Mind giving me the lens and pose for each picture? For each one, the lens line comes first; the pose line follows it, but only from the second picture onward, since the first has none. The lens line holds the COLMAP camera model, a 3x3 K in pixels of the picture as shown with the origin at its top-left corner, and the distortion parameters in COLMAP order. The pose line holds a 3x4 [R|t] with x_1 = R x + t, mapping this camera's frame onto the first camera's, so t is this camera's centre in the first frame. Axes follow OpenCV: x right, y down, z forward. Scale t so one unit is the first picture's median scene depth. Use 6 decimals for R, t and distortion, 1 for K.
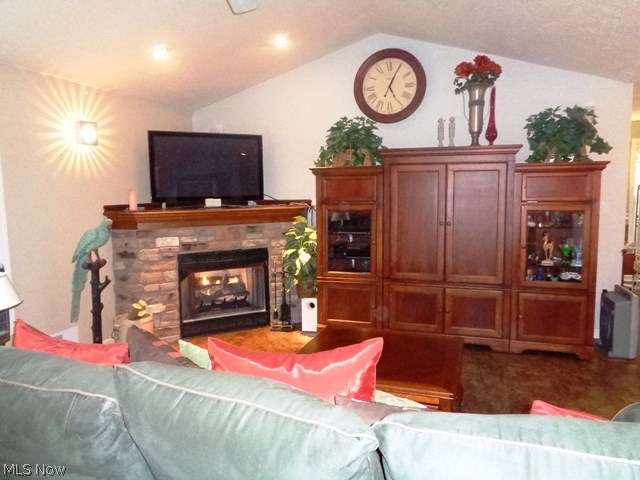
lens RADIAL K [[469.1, 0, 320.0], [0, 469.1, 240.0], [0, 0, 1]] dist [-0.003847, -0.001725]
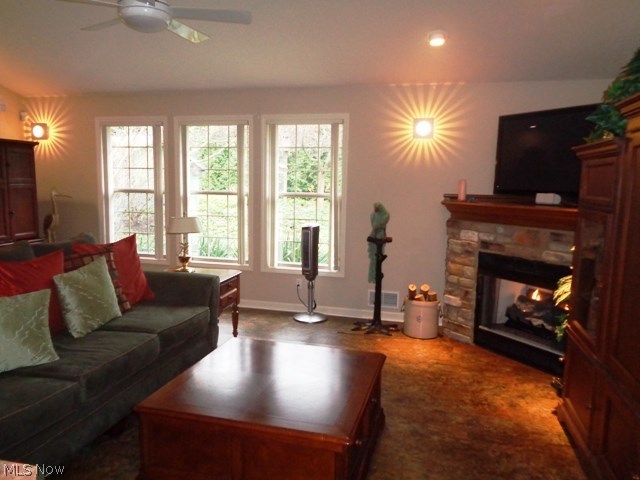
lens RADIAL K [[484.3, 0, 320.0], [0, 484.3, 240.0], [0, 0, 1]] dist [-0.004679, -0.002331]
pose [[0.038597, 0.134545, -0.990156, 0.604038], [-0.128655, 0.983316, 0.128600, -0.071248], [0.990938, 0.122425, 0.055263, 0.630114]]
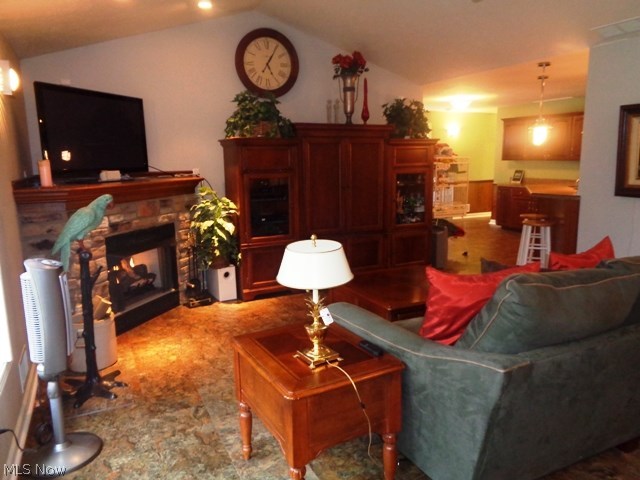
lens RADIAL K [[469.1, 0, 320.0], [0, 469.1, 240.0], [0, 0, 1]] dist [-0.003847, -0.001725]
pose [[0.729085, -0.117425, 0.674274, -0.578552], [0.081951, 0.993062, 0.084329, -0.004272], [-0.679499, -0.006225, 0.733650, 0.125642]]
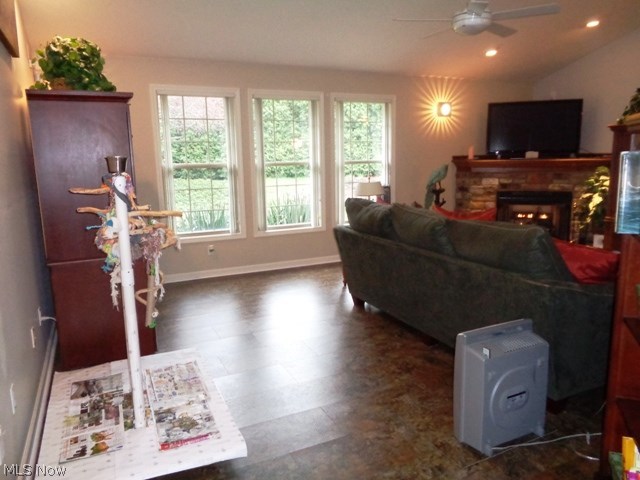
lens RADIAL K [[469.1, 0, 320.0], [0, 469.1, 240.0], [0, 0, 1]] dist [-0.003847, -0.001725]
pose [[0.678722, 0.135552, -0.721777, 0.373407], [-0.072066, 0.990368, 0.118226, 0.047371], [0.730851, -0.028227, 0.681953, -0.360846]]
